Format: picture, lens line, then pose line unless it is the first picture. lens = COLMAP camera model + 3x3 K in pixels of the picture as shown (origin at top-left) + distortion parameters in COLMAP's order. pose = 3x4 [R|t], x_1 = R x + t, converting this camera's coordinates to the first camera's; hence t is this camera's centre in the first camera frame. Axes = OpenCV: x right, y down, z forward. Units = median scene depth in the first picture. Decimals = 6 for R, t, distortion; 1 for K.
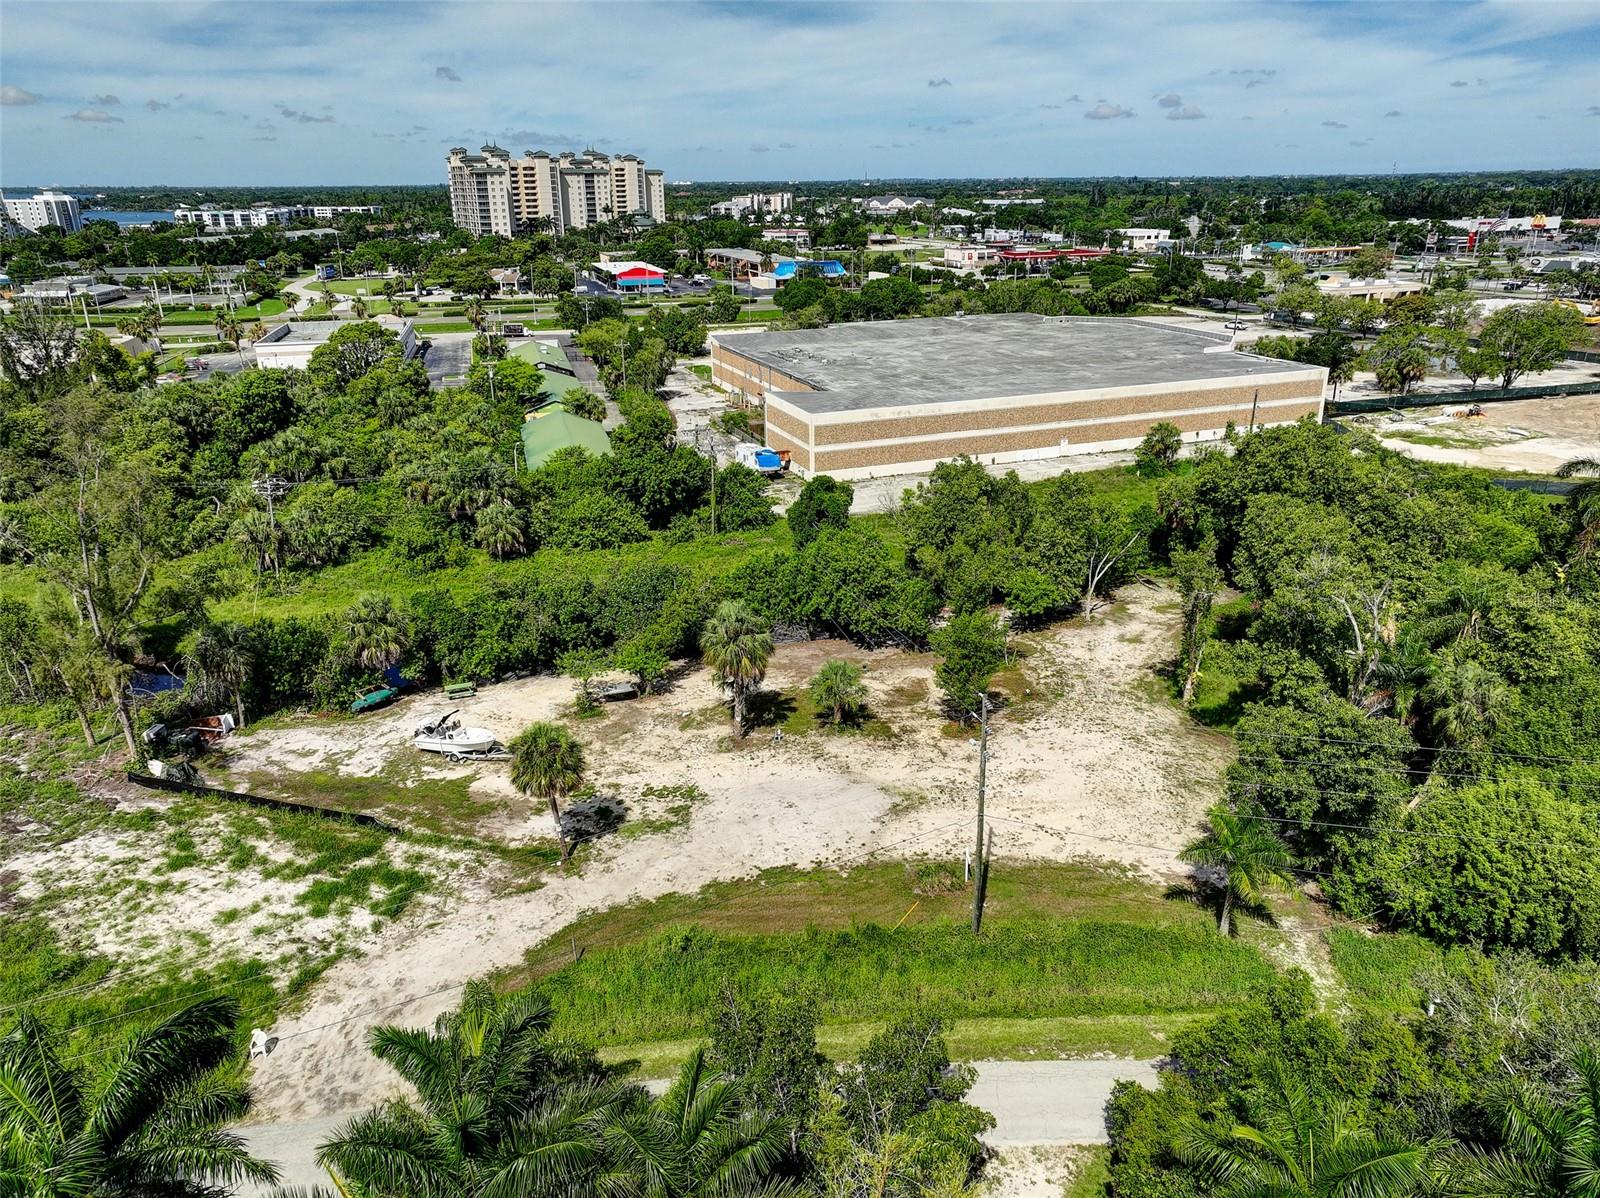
lens RADIAL K [[1118.3, 0, 804.8], [0, 1118.3, 603.4], [0, 0, 1]] dist [-0.001924, 0.020020]
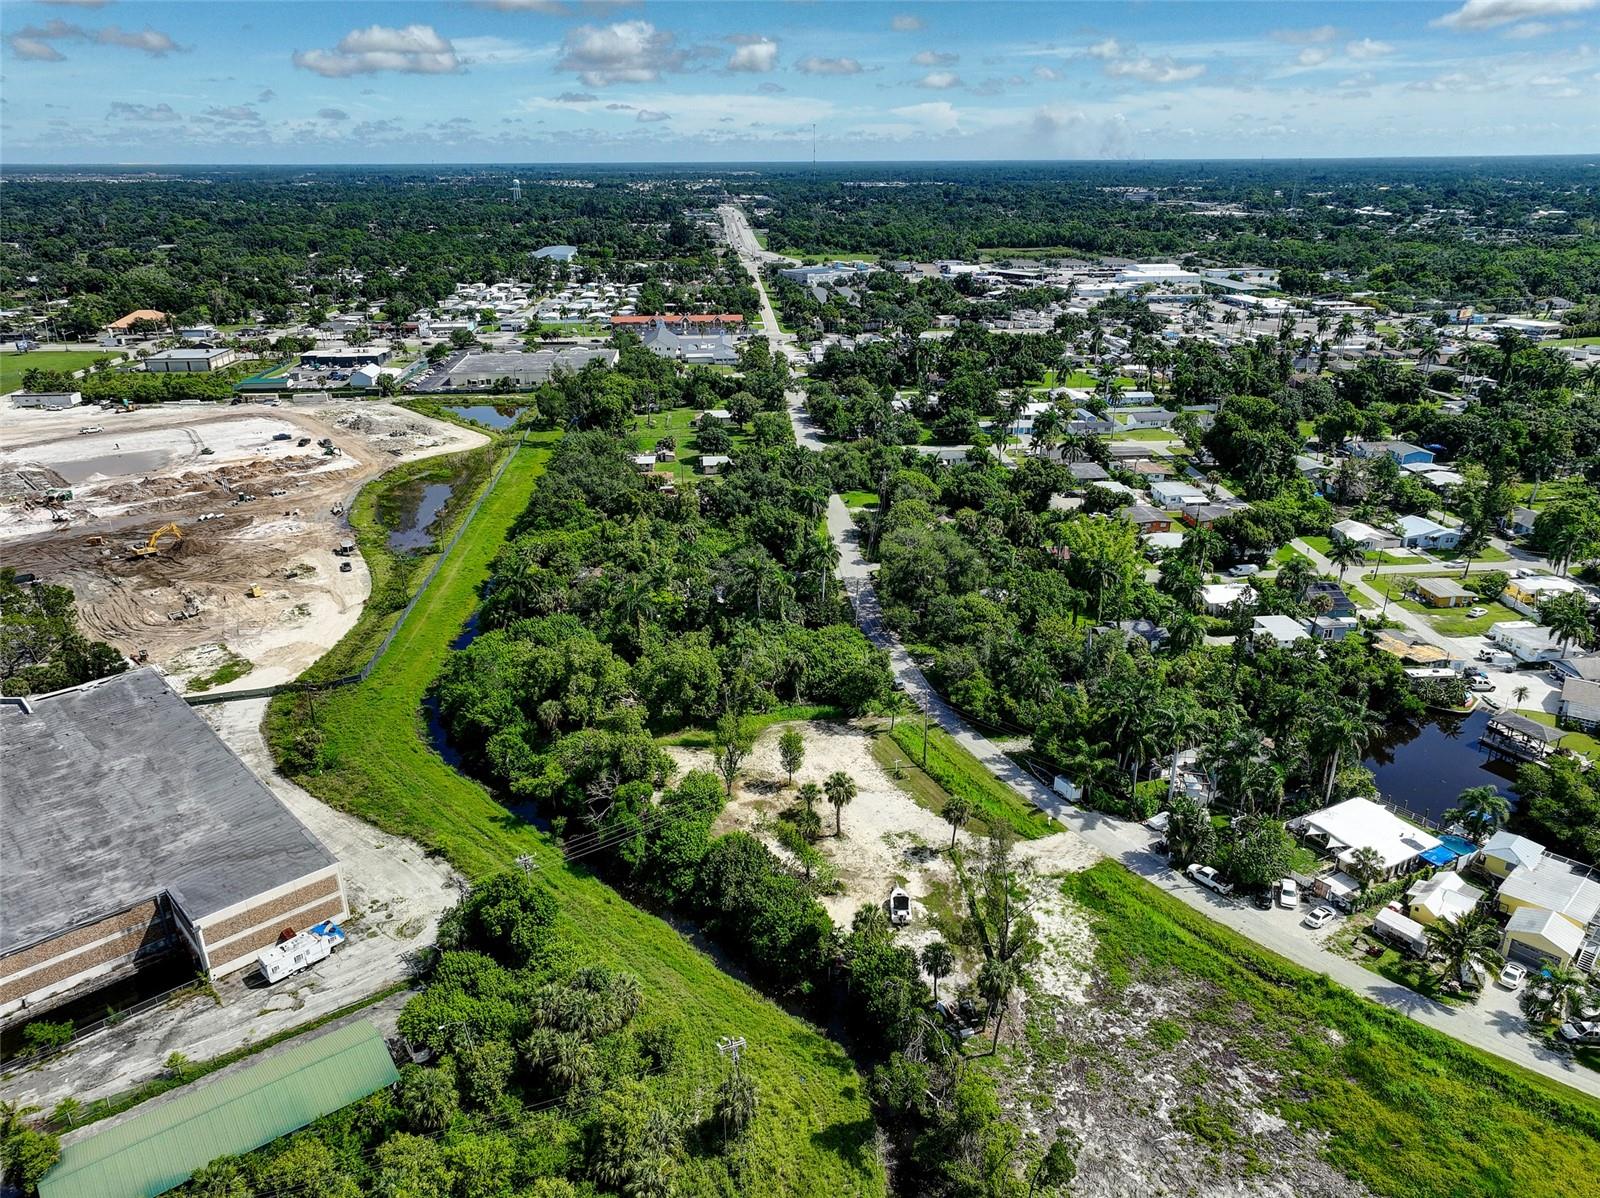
lens RADIAL K [[1118.3, 0, 807.5], [0, 1118.3, 601.4], [0, 0, 1]] dist [-0.001924, 0.020020]
pose [[-0.377167, -0.329612, 0.865506, -1.542464], [0.337802, 0.821186, 0.459939, -1.101990], [-0.862343, 0.465843, -0.198381, 1.136171]]
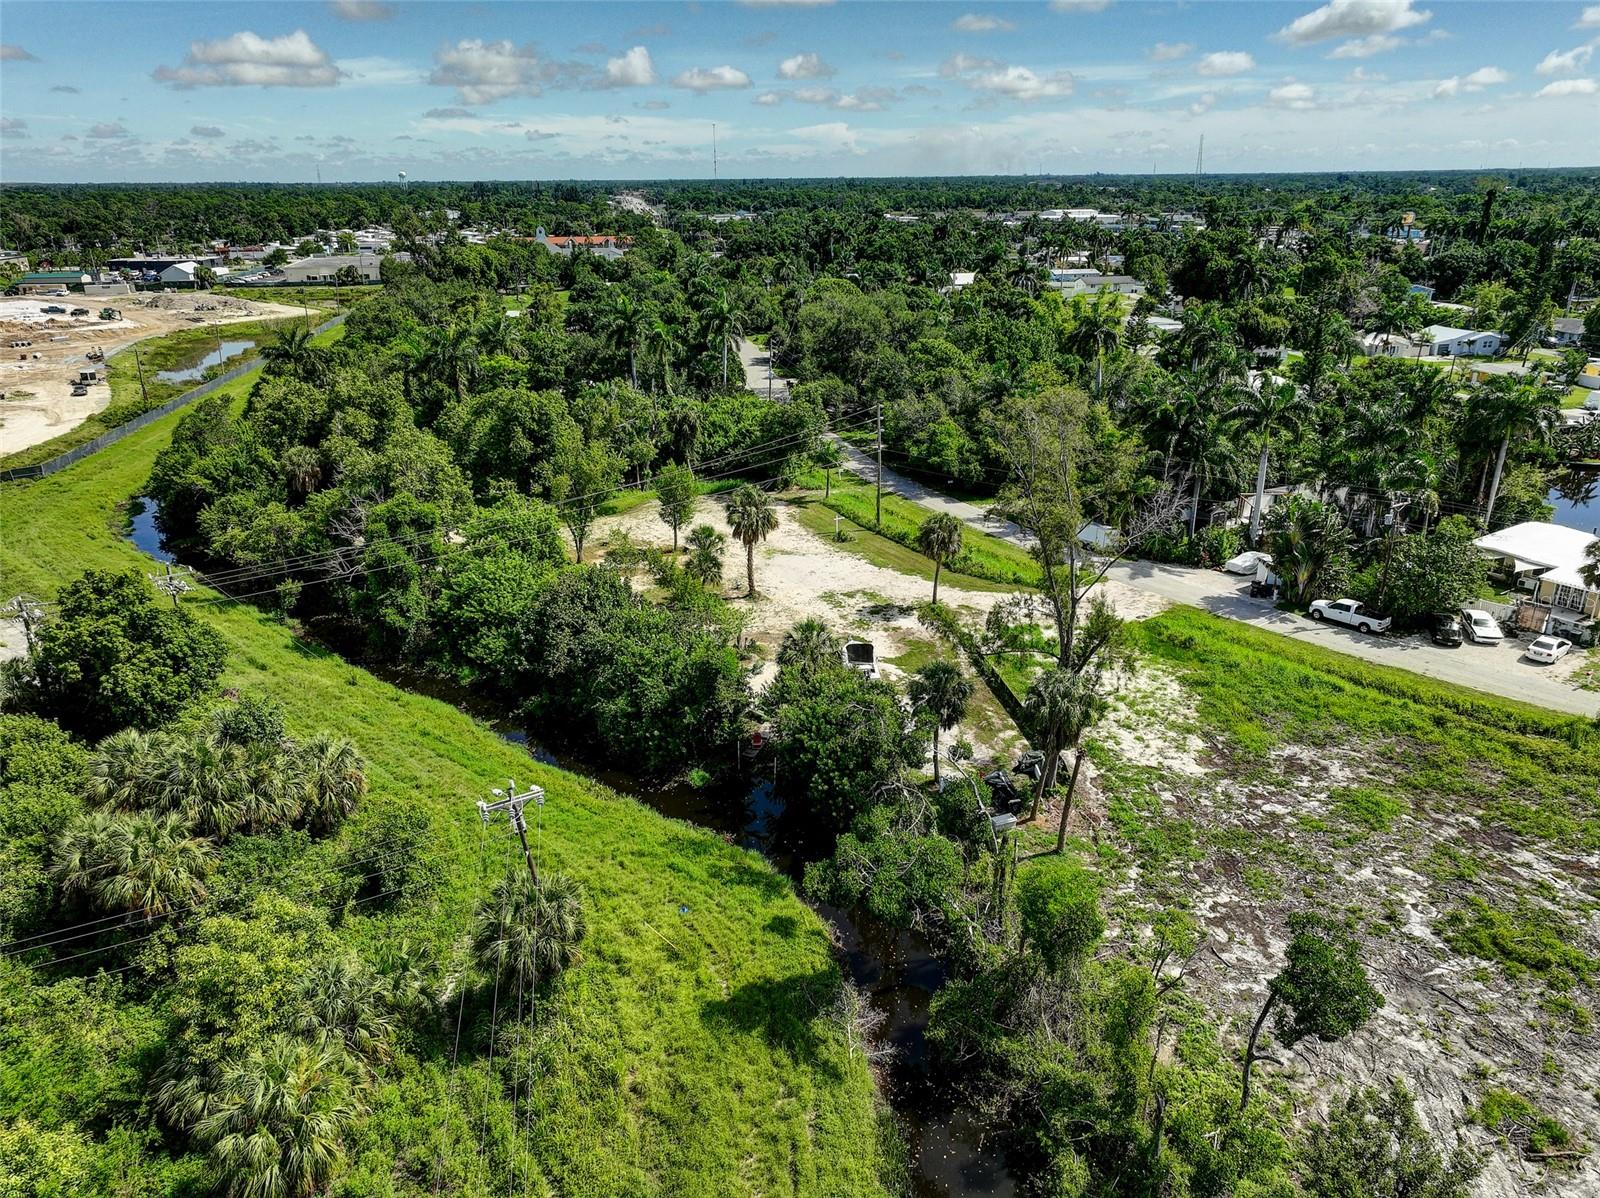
lens RADIAL K [[1118.3, 0, 806.8], [0, 1118.3, 597.8], [0, 0, 1]] dist [-0.001924, 0.020020]
pose [[-0.450900, -0.299469, 0.840837, -1.076537], [0.330365, 0.819141, 0.468900, -0.422954], [-0.829185, 0.489210, -0.270417, 1.172158]]
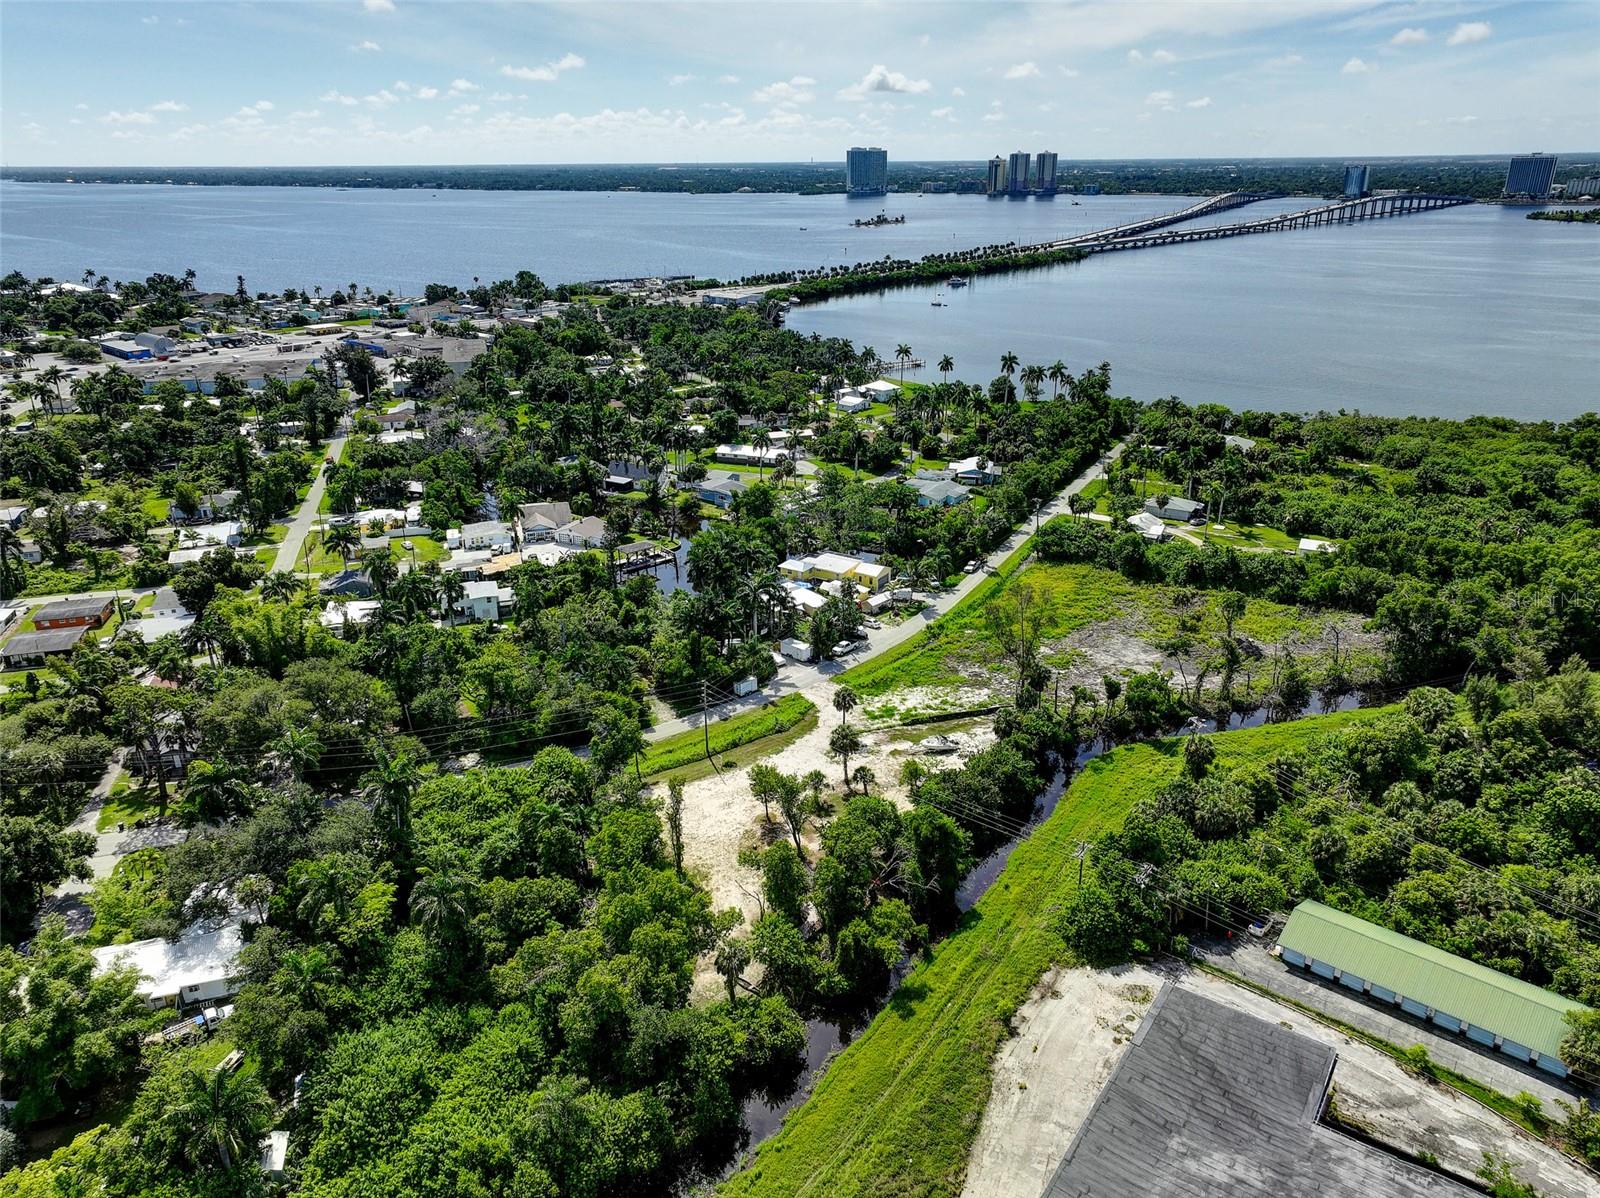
lens RADIAL K [[1118.3, 0, 805.4], [0, 1118.3, 604.9], [0, 0, 1]] dist [-0.001924, 0.020020]
pose [[-0.829547, 0.224047, -0.511521, 0.994752], [-0.181569, 0.758007, 0.626464, -1.420107], [0.528094, 0.612559, -0.588123, 1.875359]]
